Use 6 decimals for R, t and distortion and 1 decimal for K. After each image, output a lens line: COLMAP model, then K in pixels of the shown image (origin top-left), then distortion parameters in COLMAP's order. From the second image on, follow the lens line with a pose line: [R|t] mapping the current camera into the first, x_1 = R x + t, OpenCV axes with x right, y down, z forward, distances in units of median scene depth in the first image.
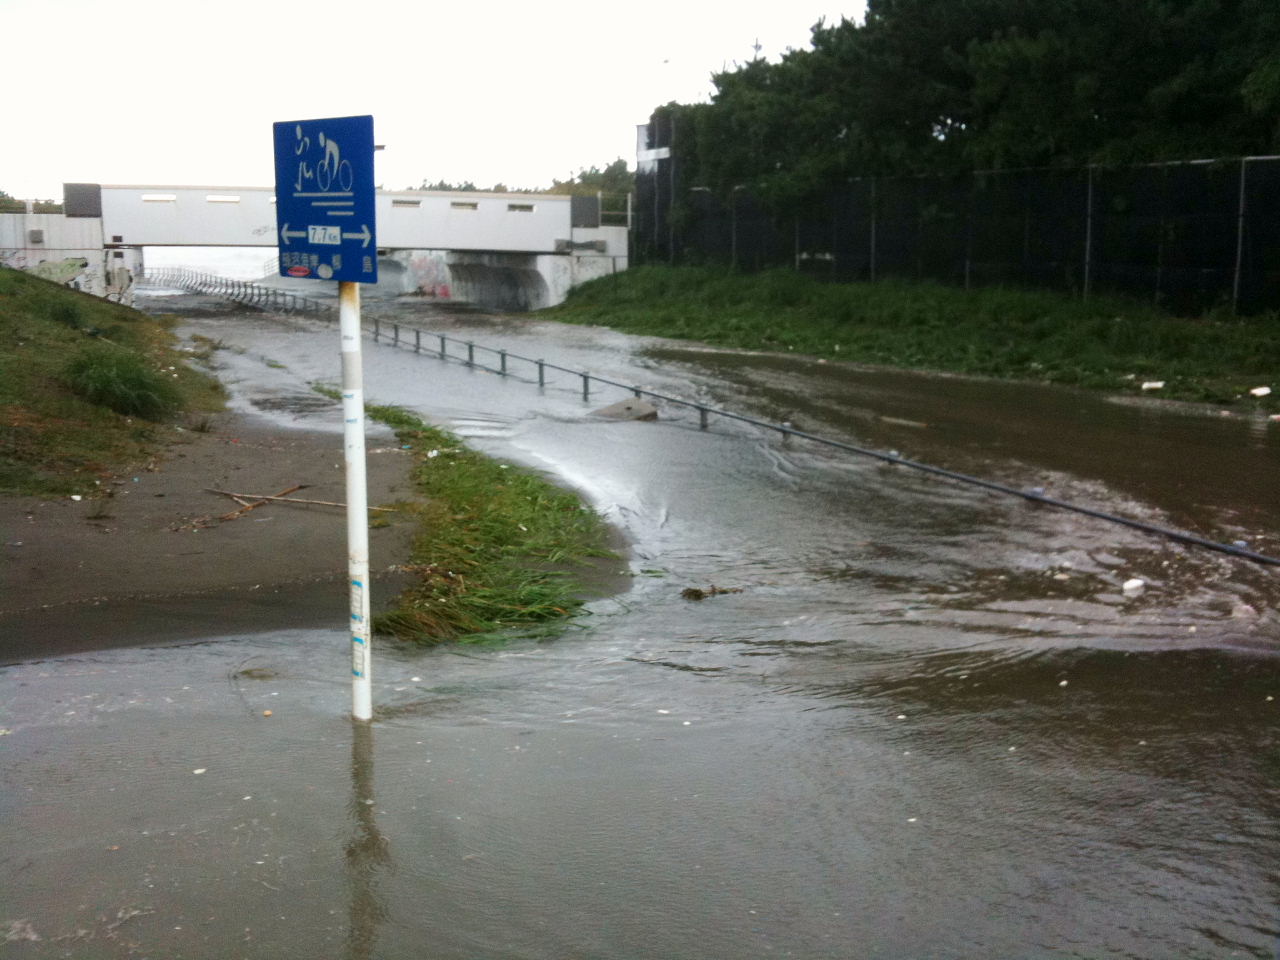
lens RADIAL K [[1376.6, 0, 642.7], [0, 1376.6, 402.8], [0, 0, 1]] dist [0.099760, -0.461367]
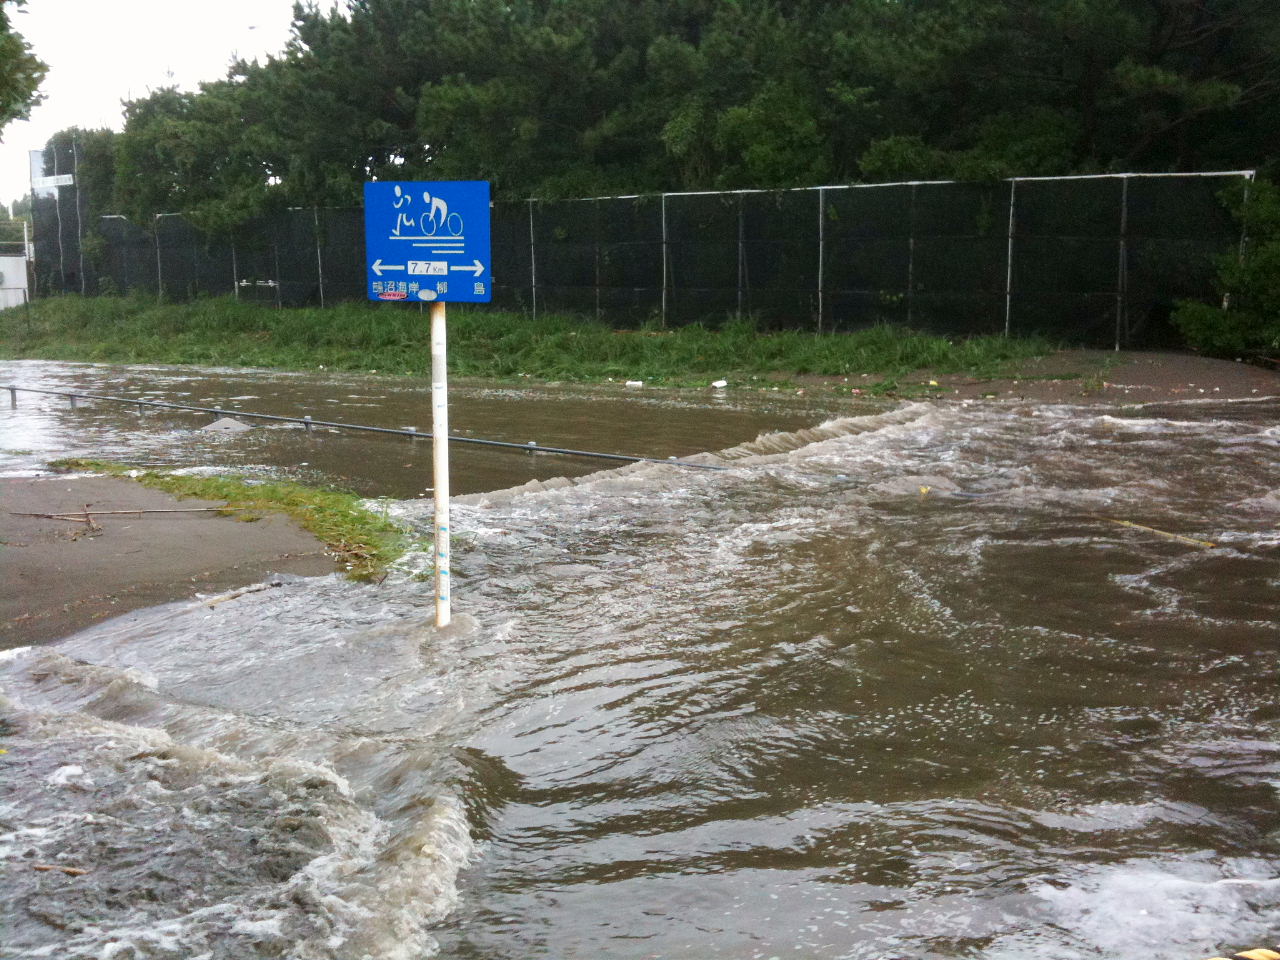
lens RADIAL K [[1332.9, 0, 647.5], [0, 1332.9, 480.1], [0, 0, 1]] dist [0.052976, -0.246891]
pose [[0.897327, -0.081712, 0.433736, -0.093115], [0.063633, 0.996397, 0.056066, 0.004012], [-0.436755, -0.022709, 0.899294, -0.042010]]
